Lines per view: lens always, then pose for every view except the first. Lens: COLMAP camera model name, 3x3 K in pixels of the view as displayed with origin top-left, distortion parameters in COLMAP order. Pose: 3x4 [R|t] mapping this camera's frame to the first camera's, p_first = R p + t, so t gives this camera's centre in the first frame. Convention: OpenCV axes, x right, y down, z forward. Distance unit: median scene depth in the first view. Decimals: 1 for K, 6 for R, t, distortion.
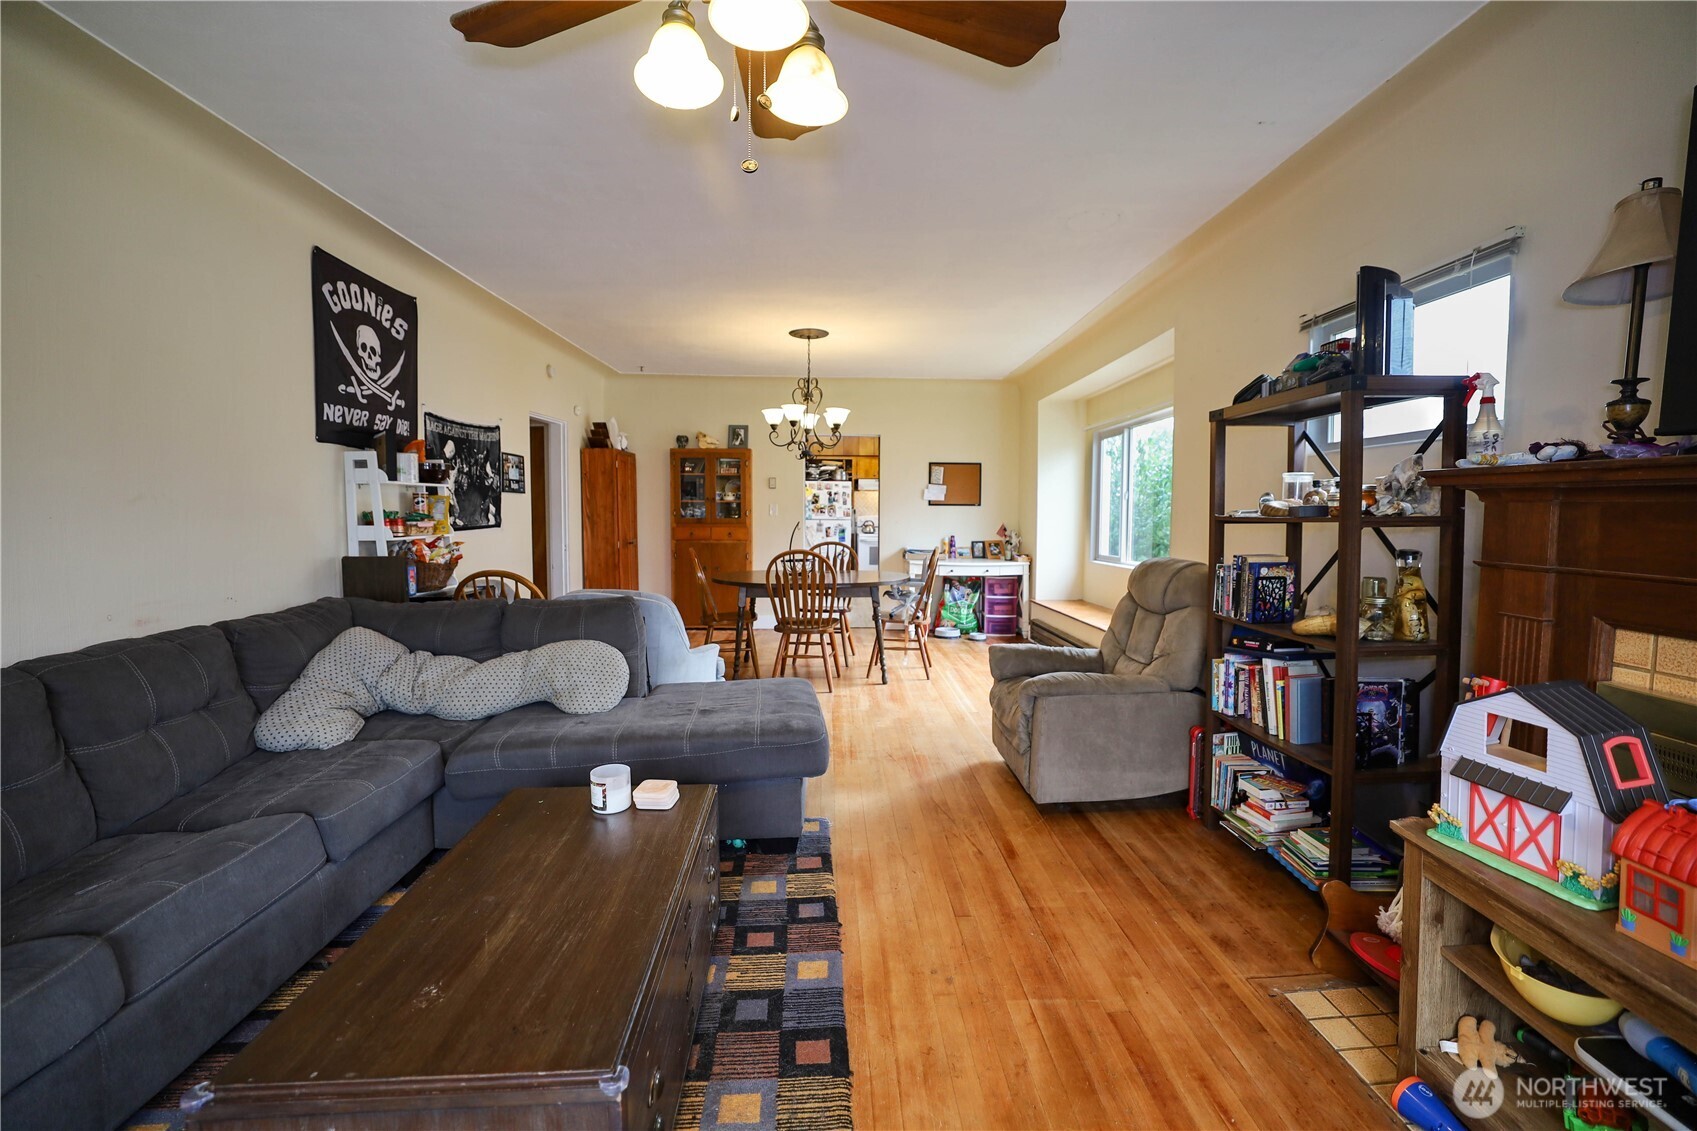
lens RADIAL K [[732.9, 0, 850.9], [0, 732.9, 554.3], [0, 0, 1]] dist [-0.010350, 0.000708]
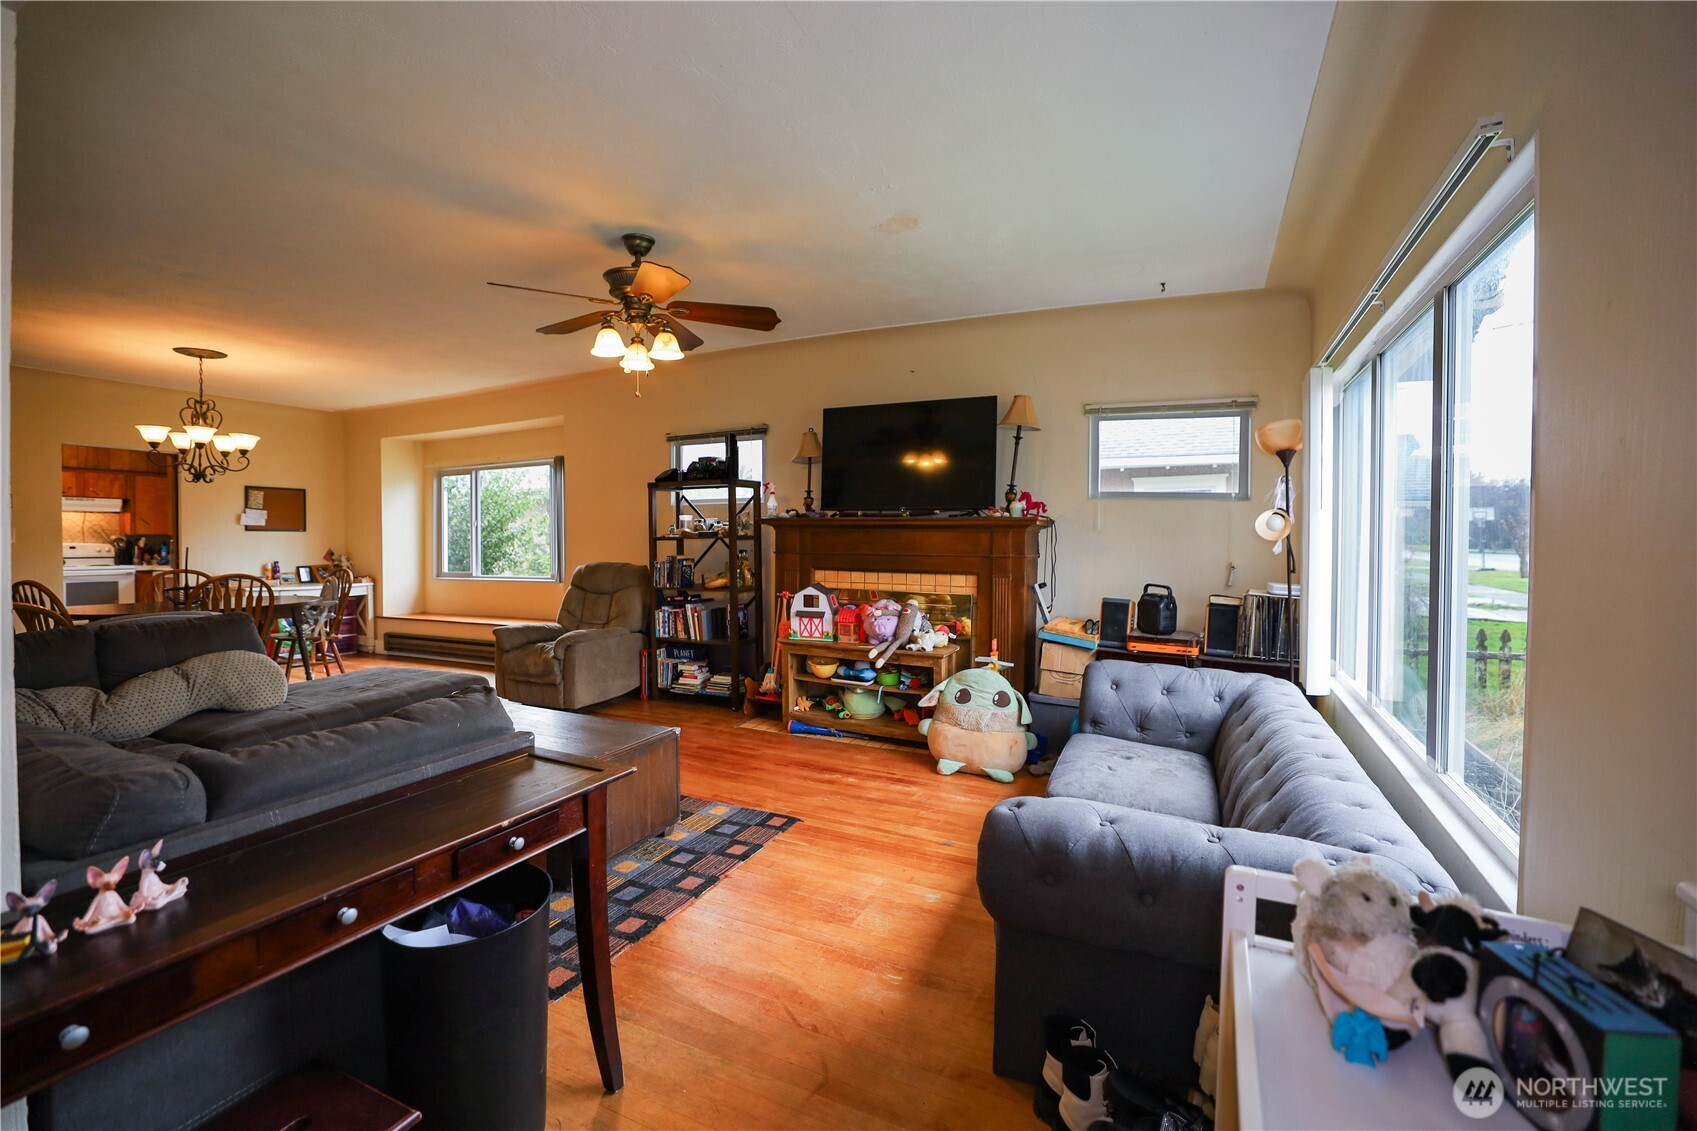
lens RADIAL K [[732.9, 0, 850.9], [0, 732.9, 554.3], [0, 0, 1]] dist [-0.010350, 0.000708]
pose [[0.481553, -0.024697, 0.876069, -0.992142], [0.055605, 0.998450, -0.002418, 0.029721], [-0.874651, 0.049878, 0.482180, -0.409348]]
